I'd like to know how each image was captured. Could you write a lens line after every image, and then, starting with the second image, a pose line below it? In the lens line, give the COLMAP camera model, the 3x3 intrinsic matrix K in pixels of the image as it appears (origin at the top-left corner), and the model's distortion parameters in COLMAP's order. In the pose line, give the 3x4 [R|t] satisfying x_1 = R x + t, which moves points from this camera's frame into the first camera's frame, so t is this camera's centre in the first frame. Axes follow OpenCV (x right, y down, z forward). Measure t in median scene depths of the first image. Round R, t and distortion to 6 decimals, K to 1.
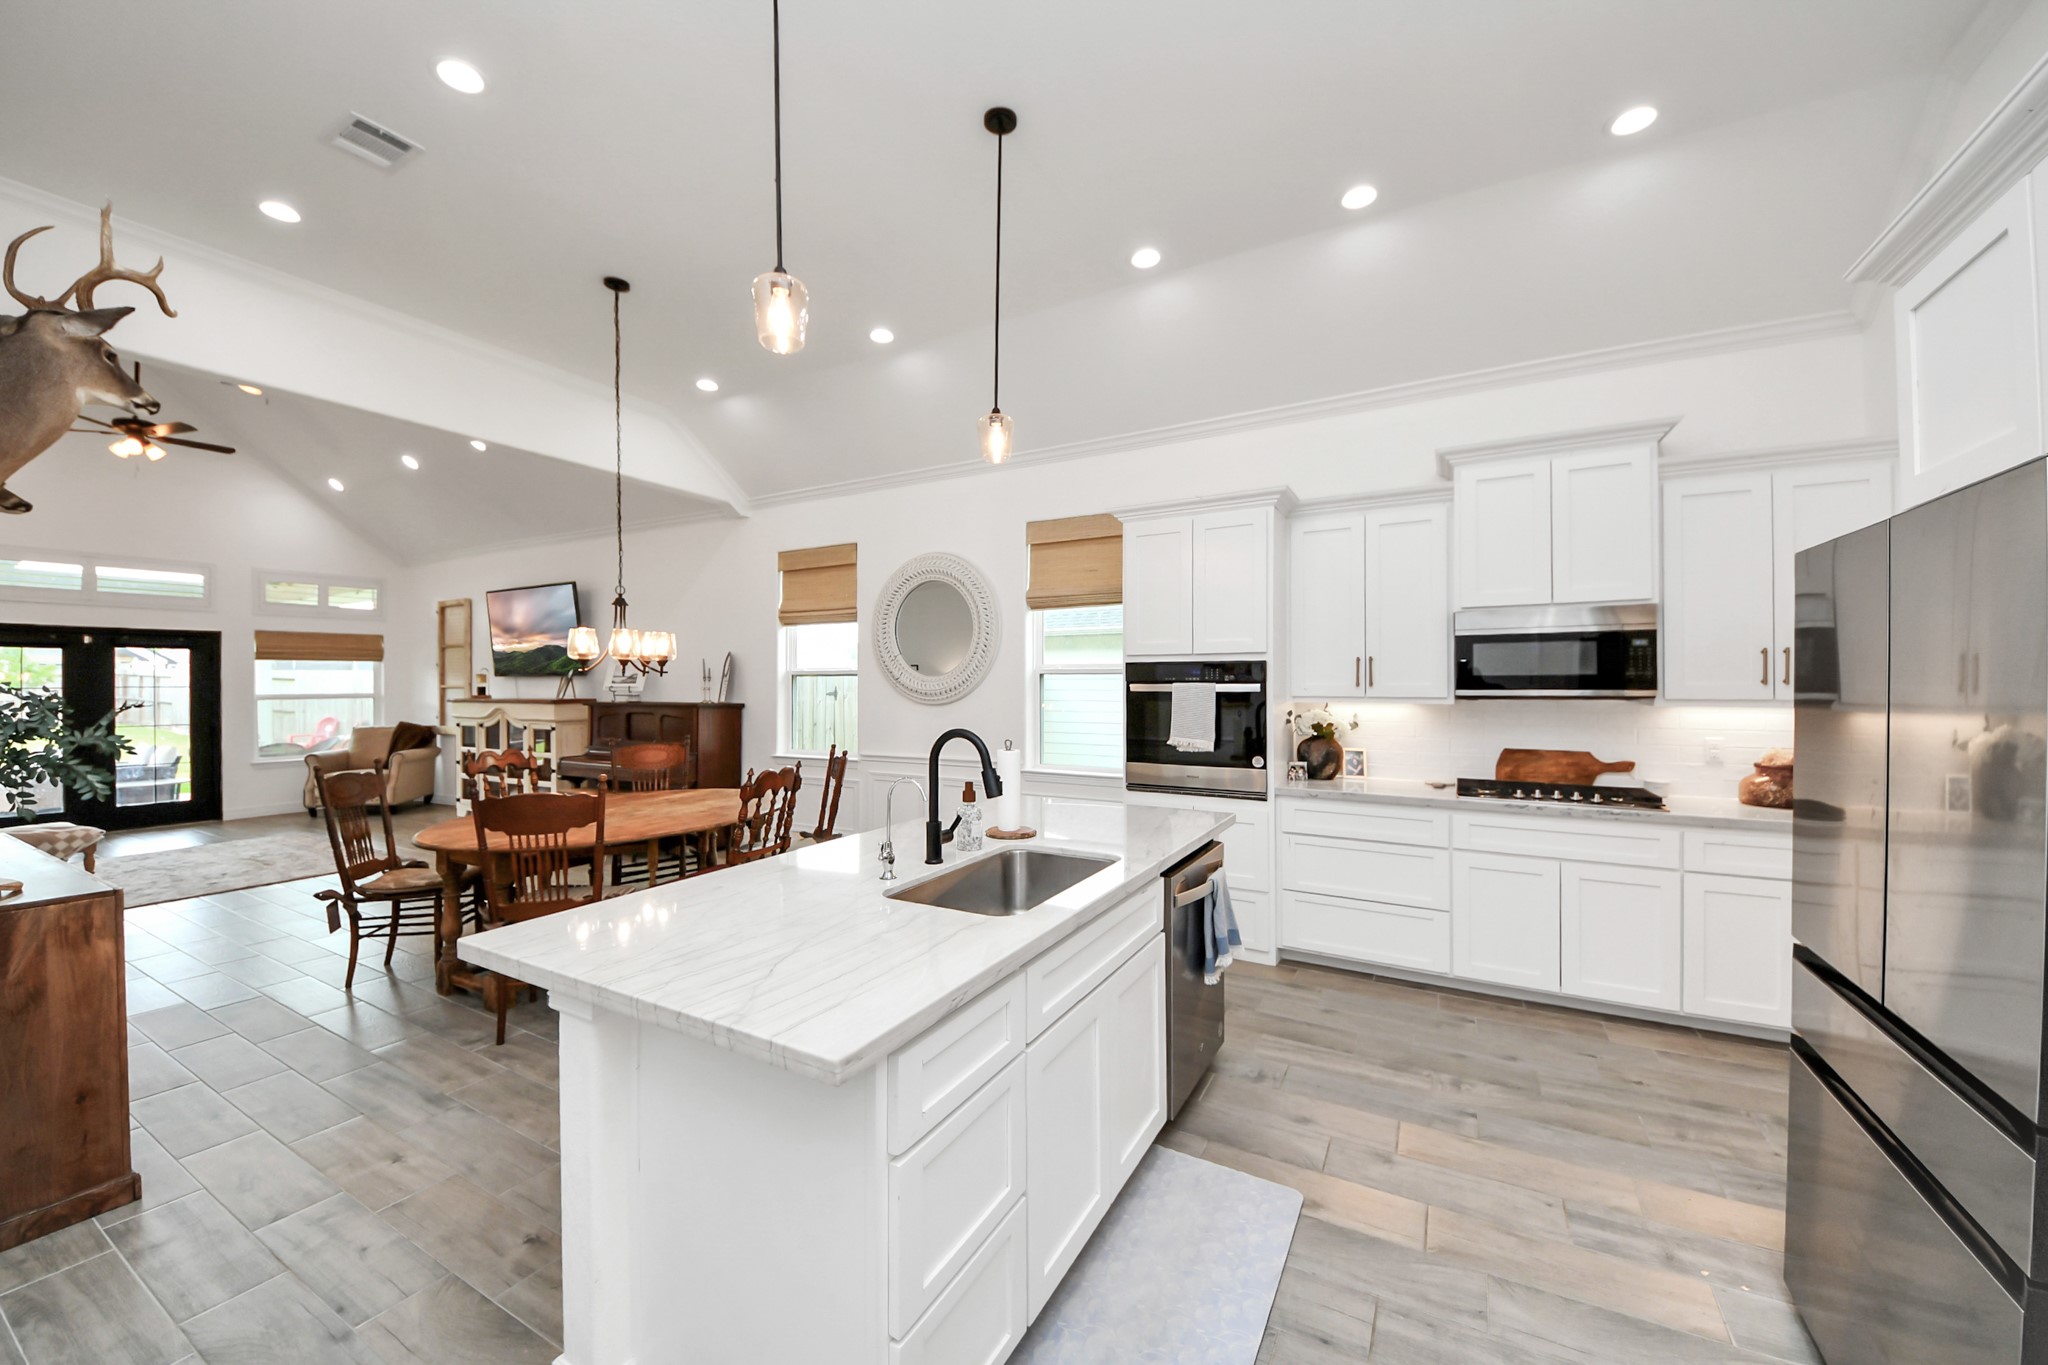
lens RADIAL K [[769.4, 0, 1041.7], [0, 769.4, 684.5], [0, 0, 1]] dist [0.000321, -0.000195]
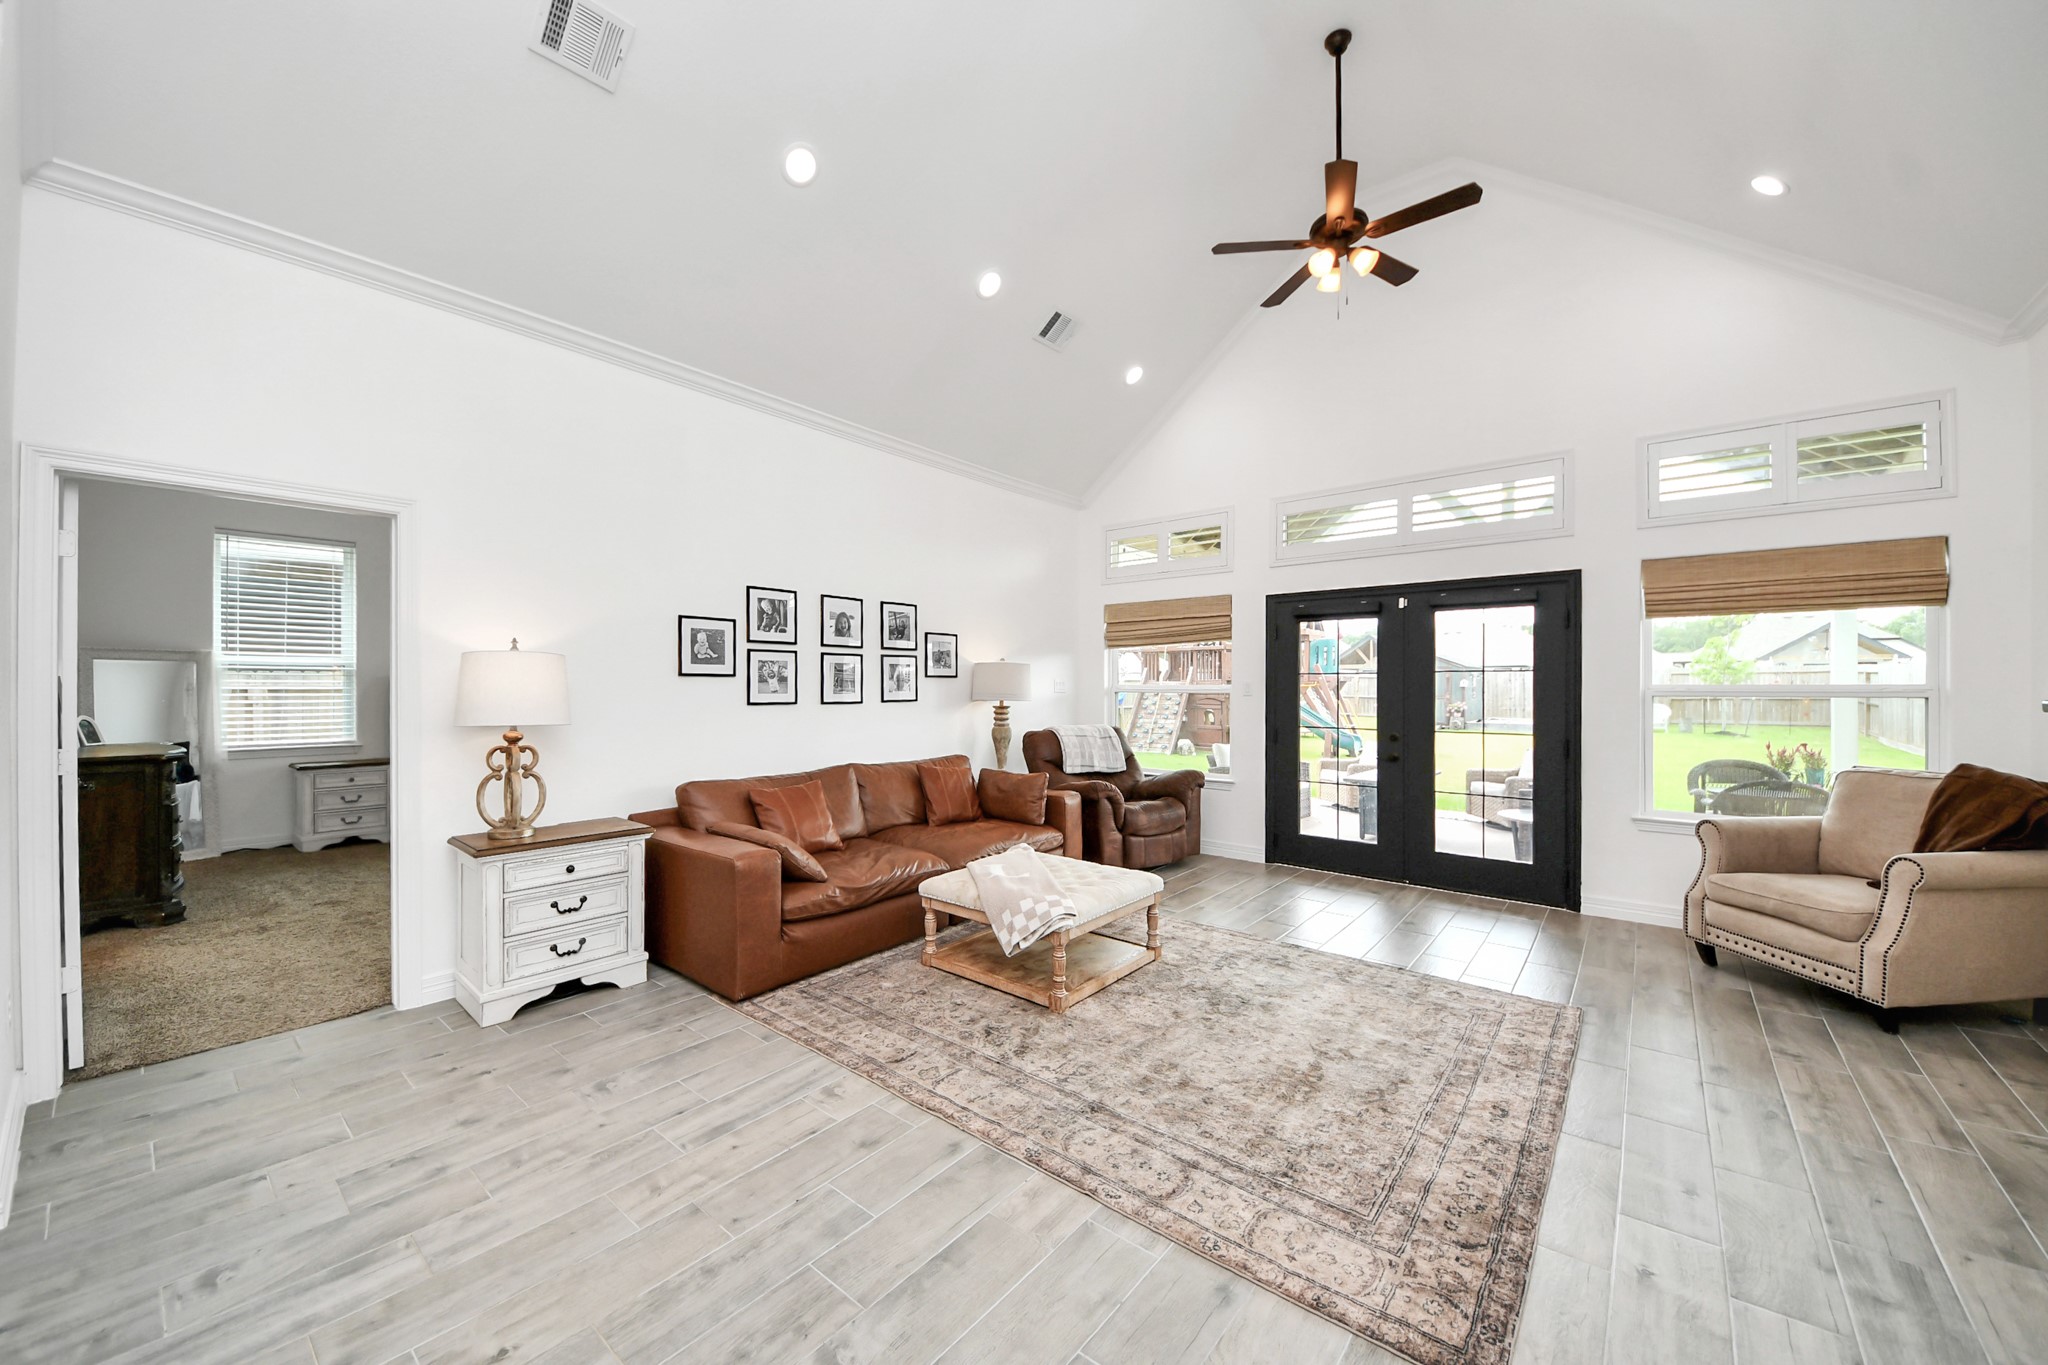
lens RADIAL K [[762.0, 0, 1016.8], [0, 762.0, 688.2], [0, 0, 1]] dist [0.027690, -0.000150]
pose [[-0.206312, -0.000407, -0.978486, -0.925869], [-0.007259, 0.999973, 0.001115, 0.039621], [0.978459, 0.007333, -0.206309, 1.521201]]
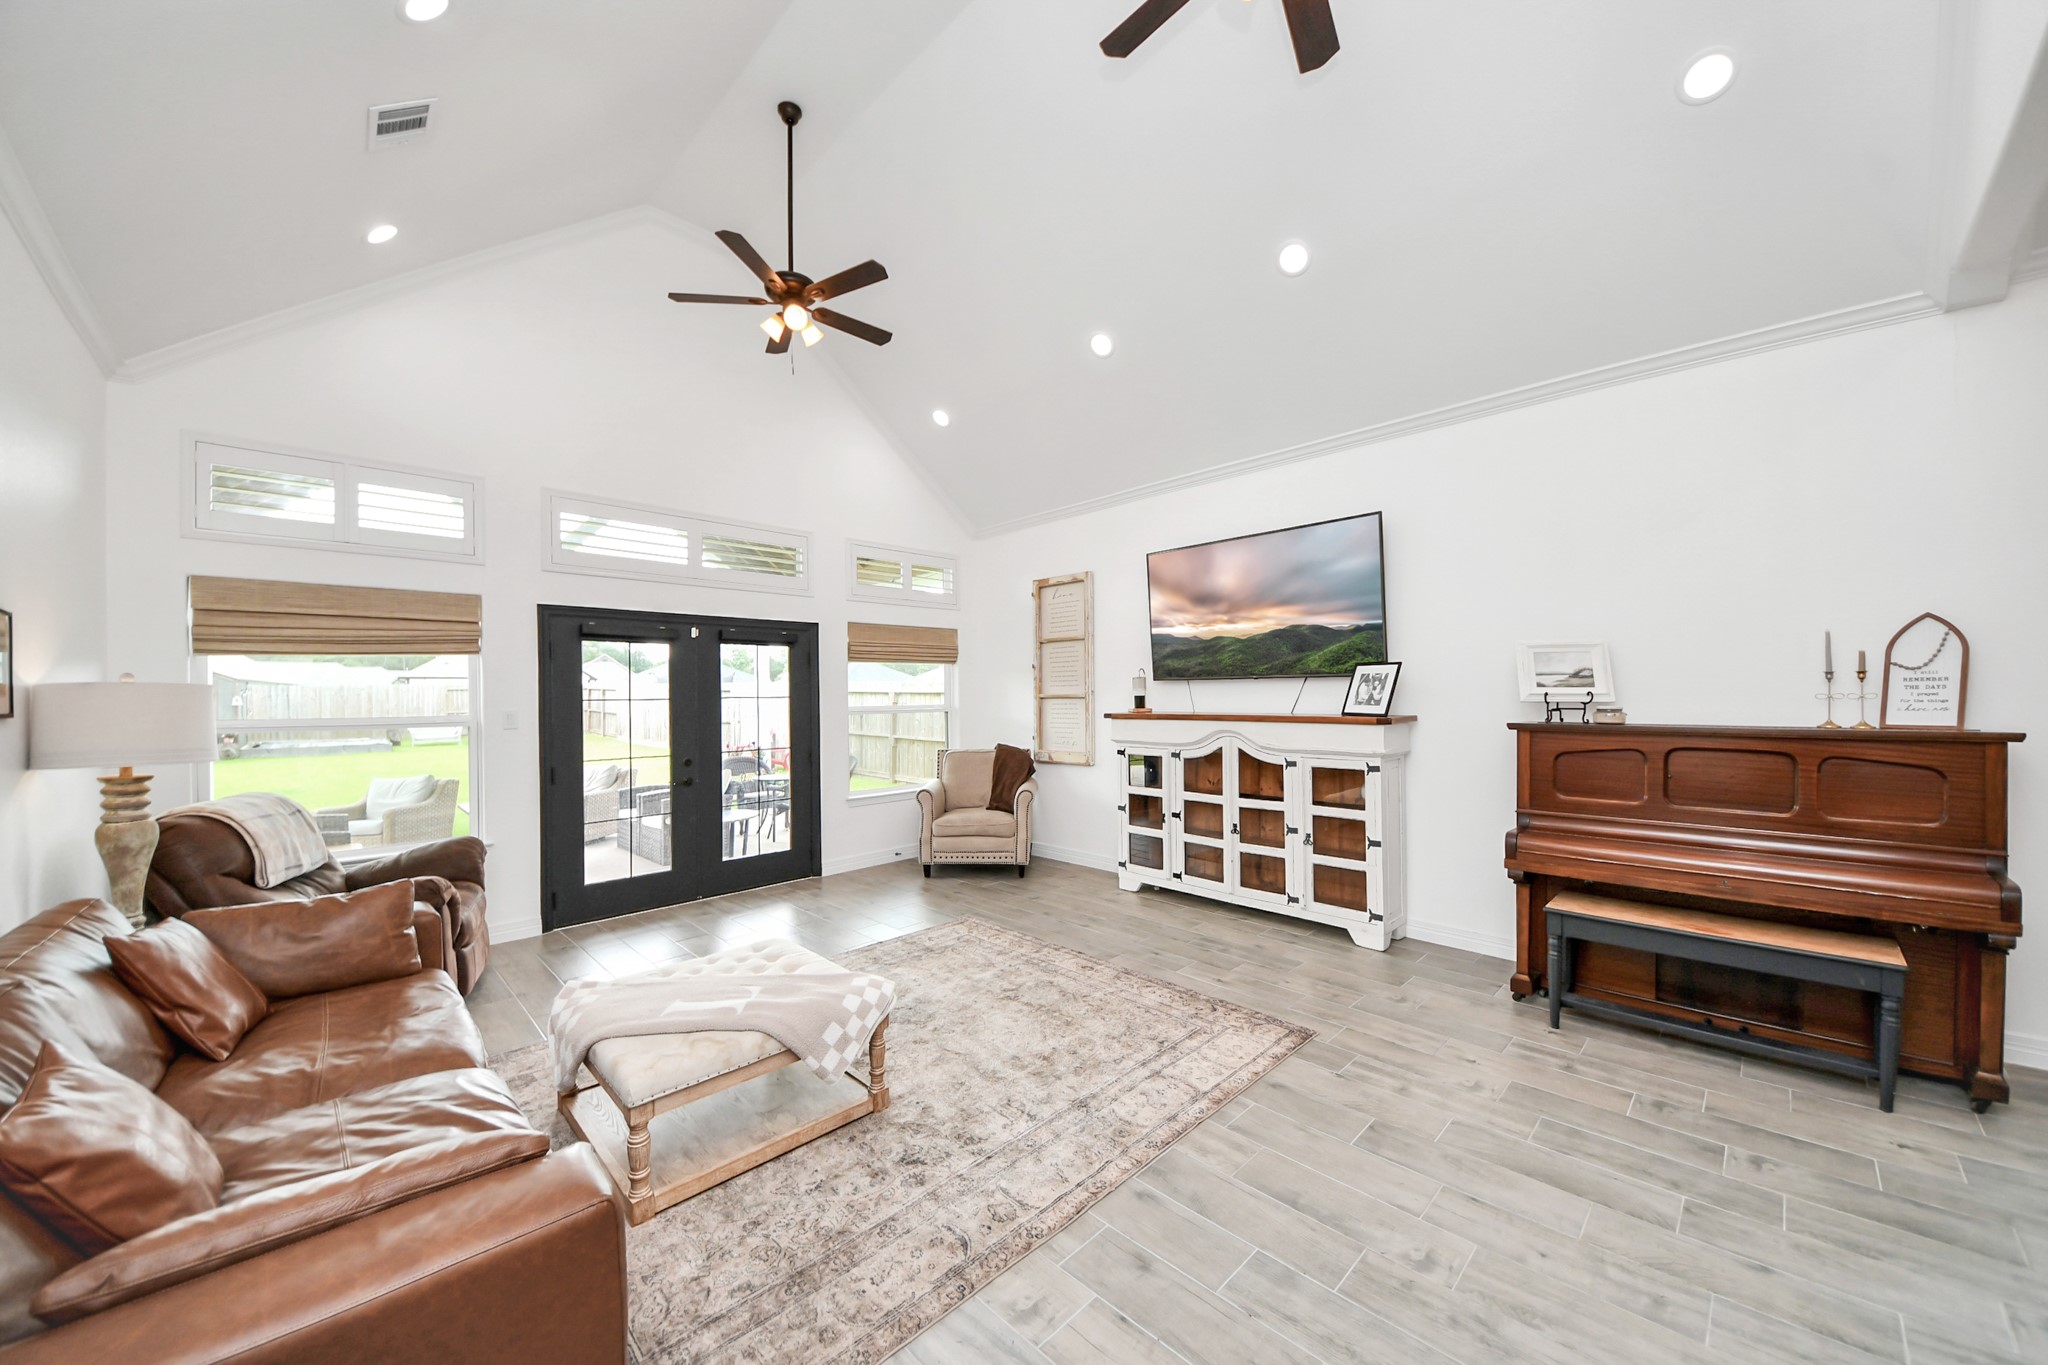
lens RADIAL K [[742.6, 0, 1012.4], [0, 742.6, 690.1], [0, 0, 1]] dist [0.055838, -0.000148]
pose [[0.954081, -0.006932, -0.299469, -1.408295], [0.005120, 0.999964, -0.006835, 0.004836], [0.299505, 0.004988, 0.954082, 0.763879]]
